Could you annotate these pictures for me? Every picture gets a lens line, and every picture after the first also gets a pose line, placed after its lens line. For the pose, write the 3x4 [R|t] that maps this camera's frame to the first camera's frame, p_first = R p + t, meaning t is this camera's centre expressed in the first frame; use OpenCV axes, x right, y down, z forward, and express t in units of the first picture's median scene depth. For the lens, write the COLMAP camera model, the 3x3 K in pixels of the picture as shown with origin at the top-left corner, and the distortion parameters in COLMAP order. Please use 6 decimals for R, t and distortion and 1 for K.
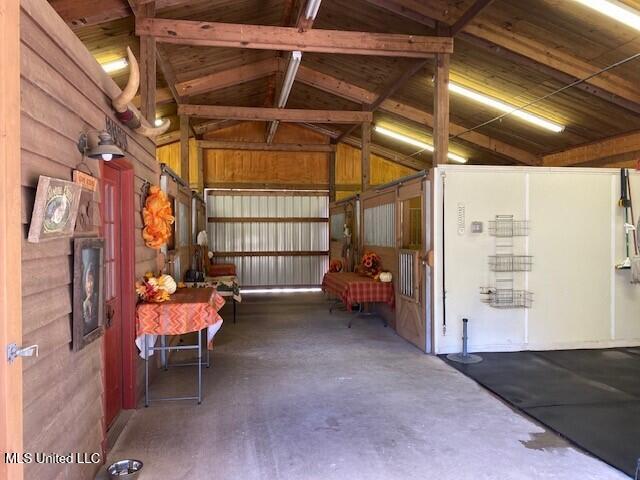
lens RADIAL K [[484.6, 0, 320.5], [0, 484.6, 235.9], [0, 0, 1]] dist [0.003925, -0.007247]
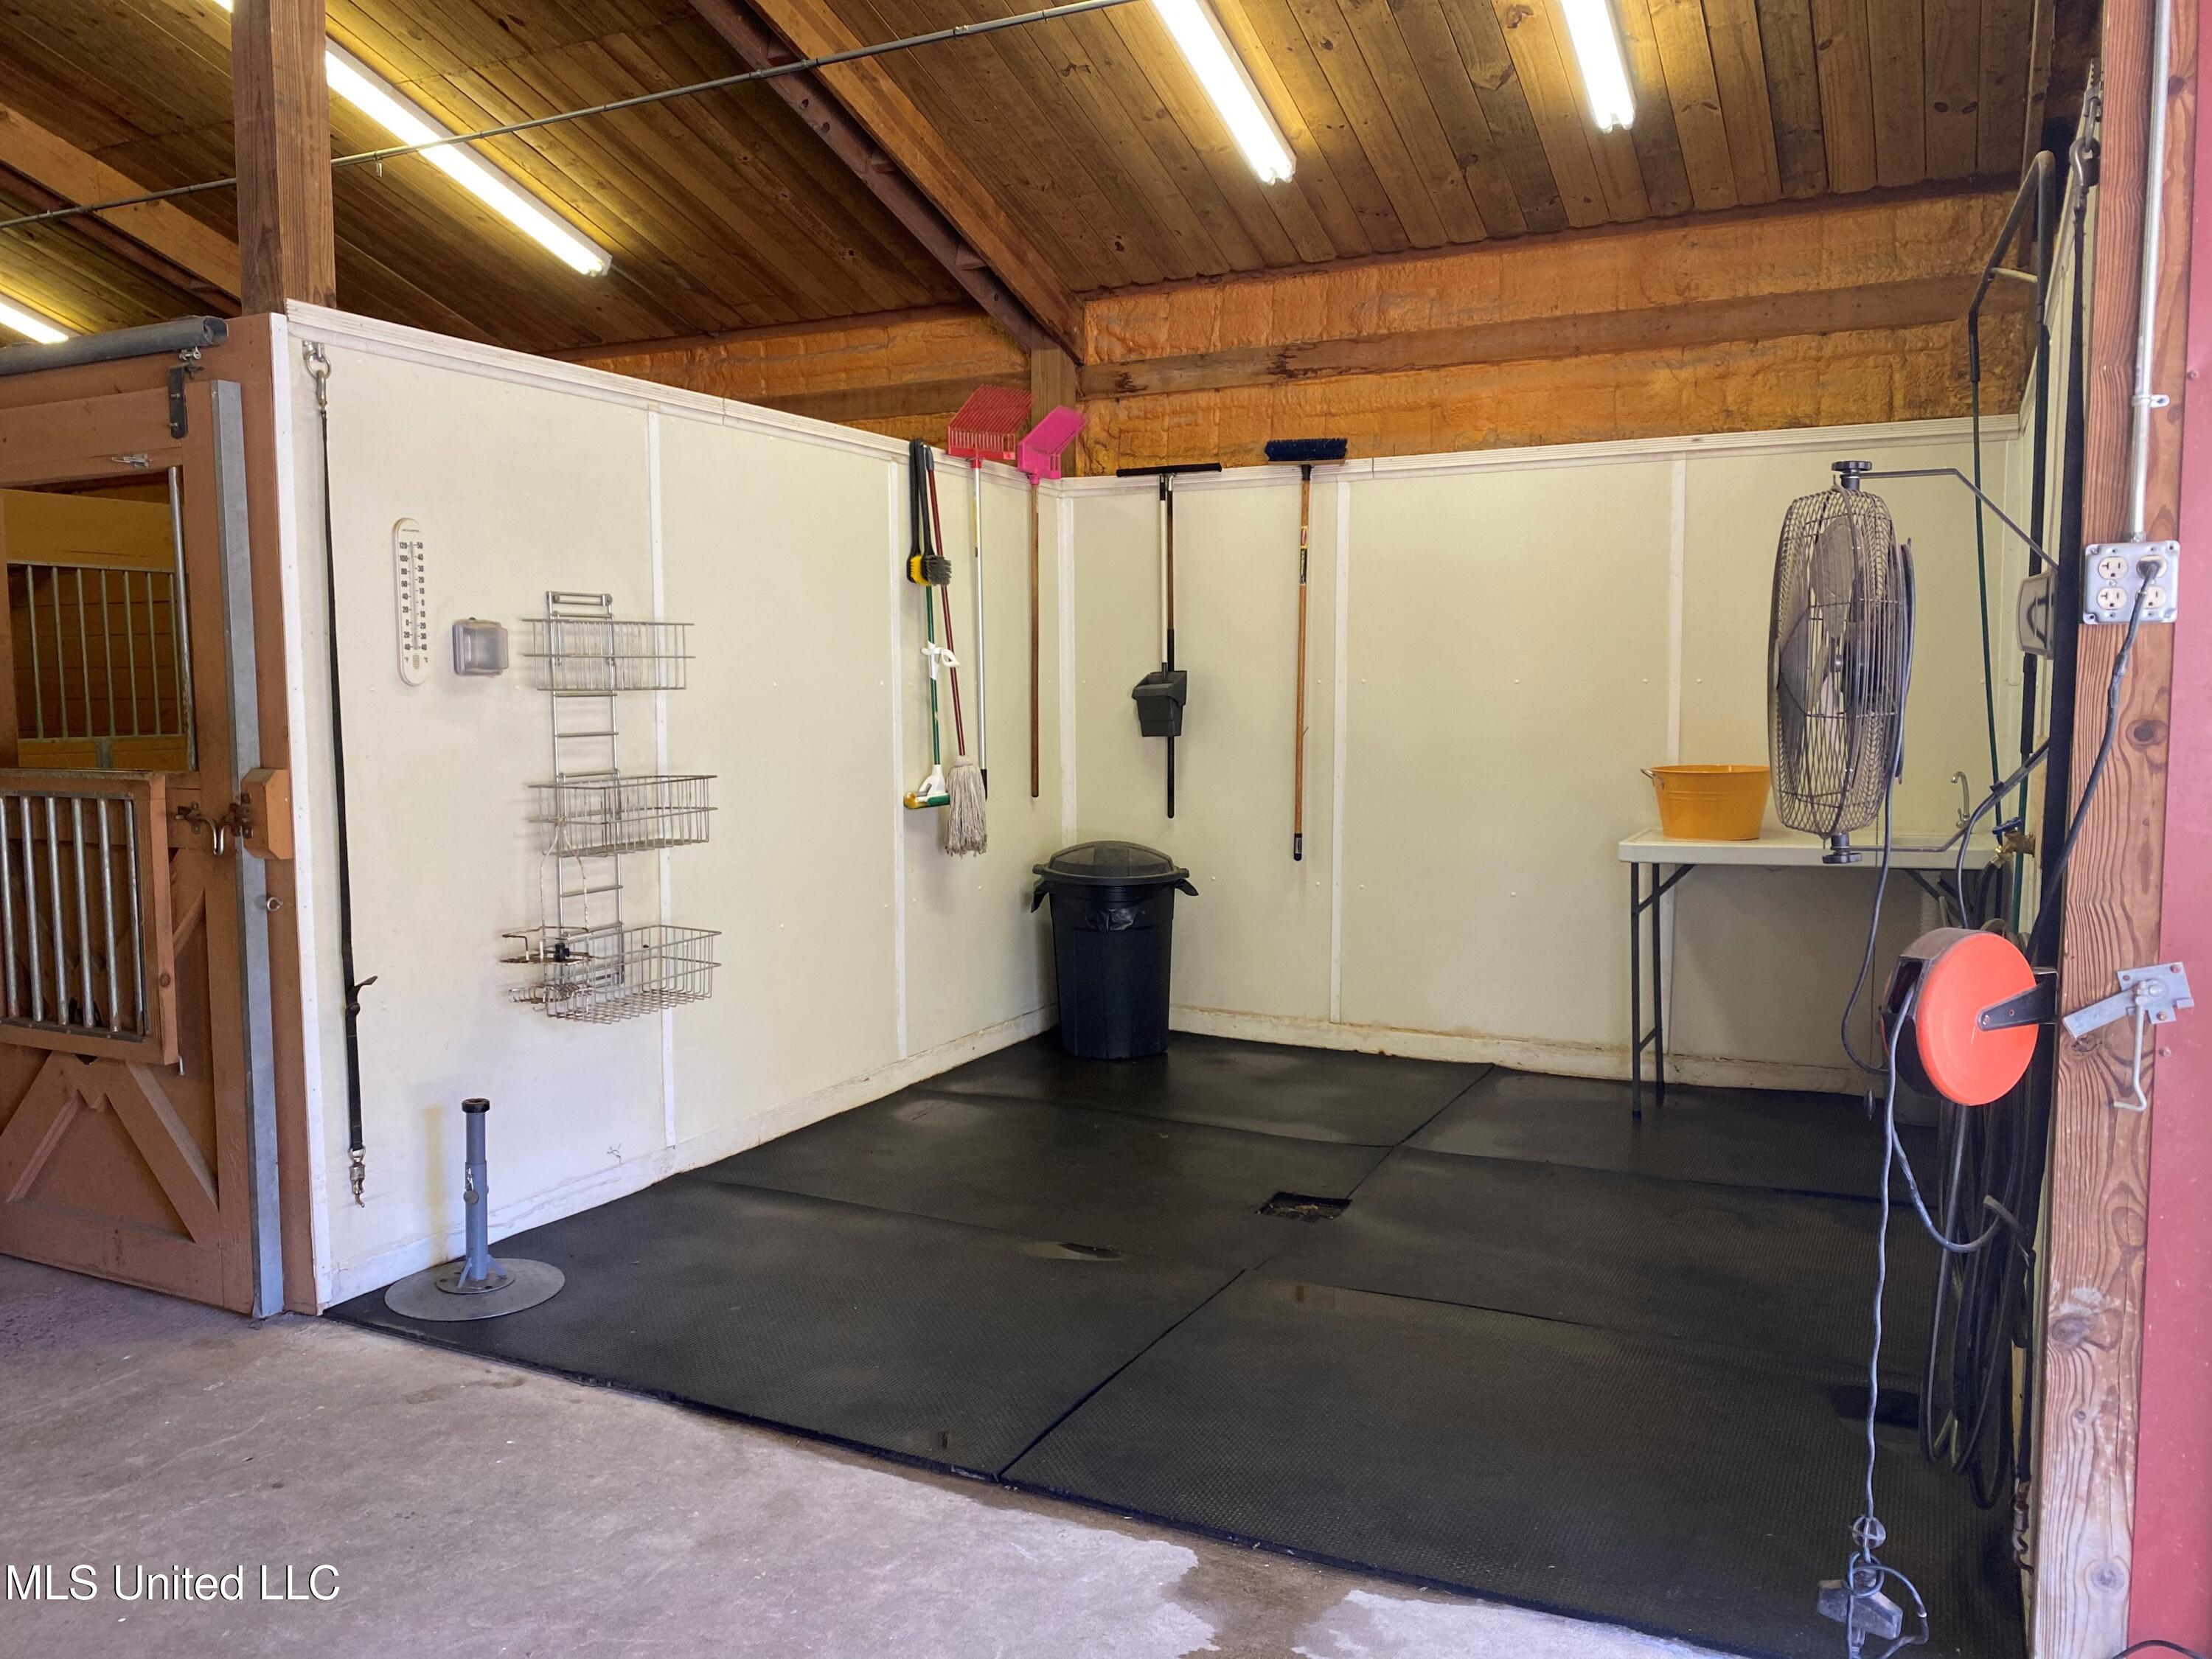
lens RADIAL K [[1675.0, 0, 1122.0], [0, 1675.0, 839.7], [0, 0, 1]] dist [0.003925, -0.007247]
pose [[0.587906, -0.077265, 0.805231, -0.093977], [0.010540, 0.996075, 0.087881, 0.003477], [-0.808861, -0.043178, 0.586413, 0.353891]]
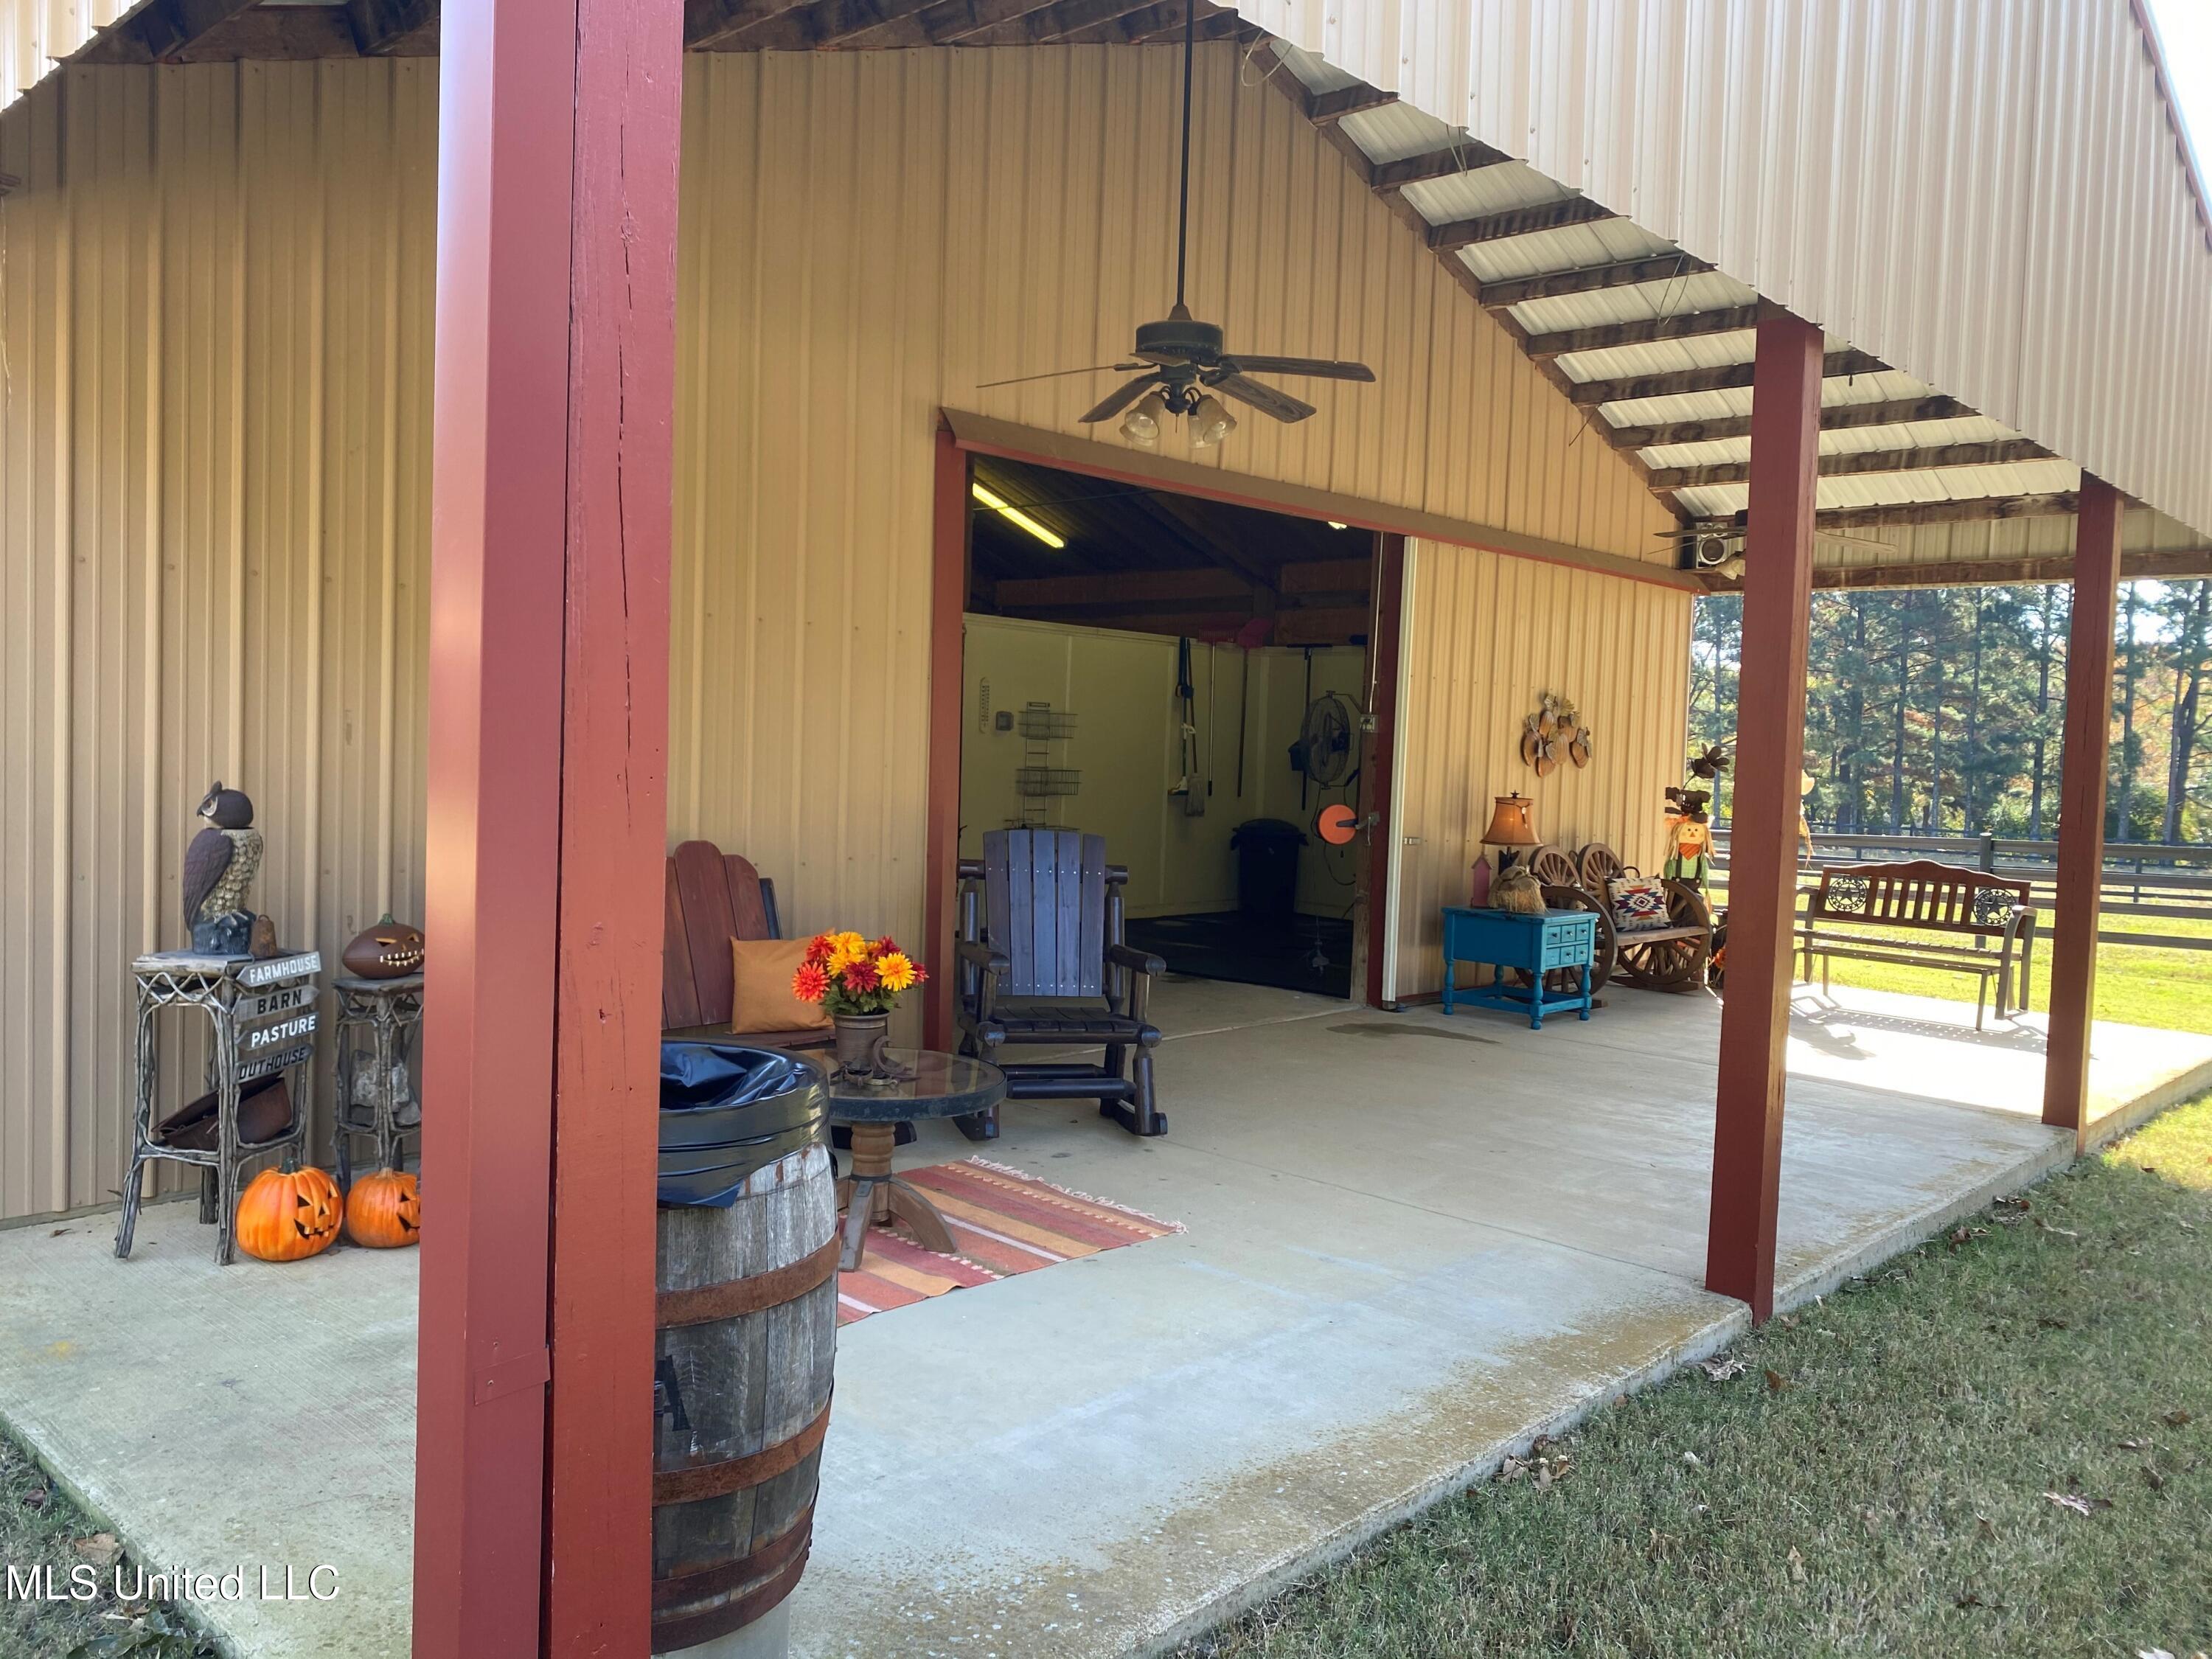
lens RADIAL K [[1675.0, 0, 1101.1], [0, 1675.0, 828.7], [0, 0, 1]] dist [0.003925, -0.007247]
pose [[0.789802, -0.001008, 0.613361, -0.850490], [-0.033328, 0.998451, 0.044556, 0.018858], [-0.612456, -0.055633, 0.788545, -0.717589]]
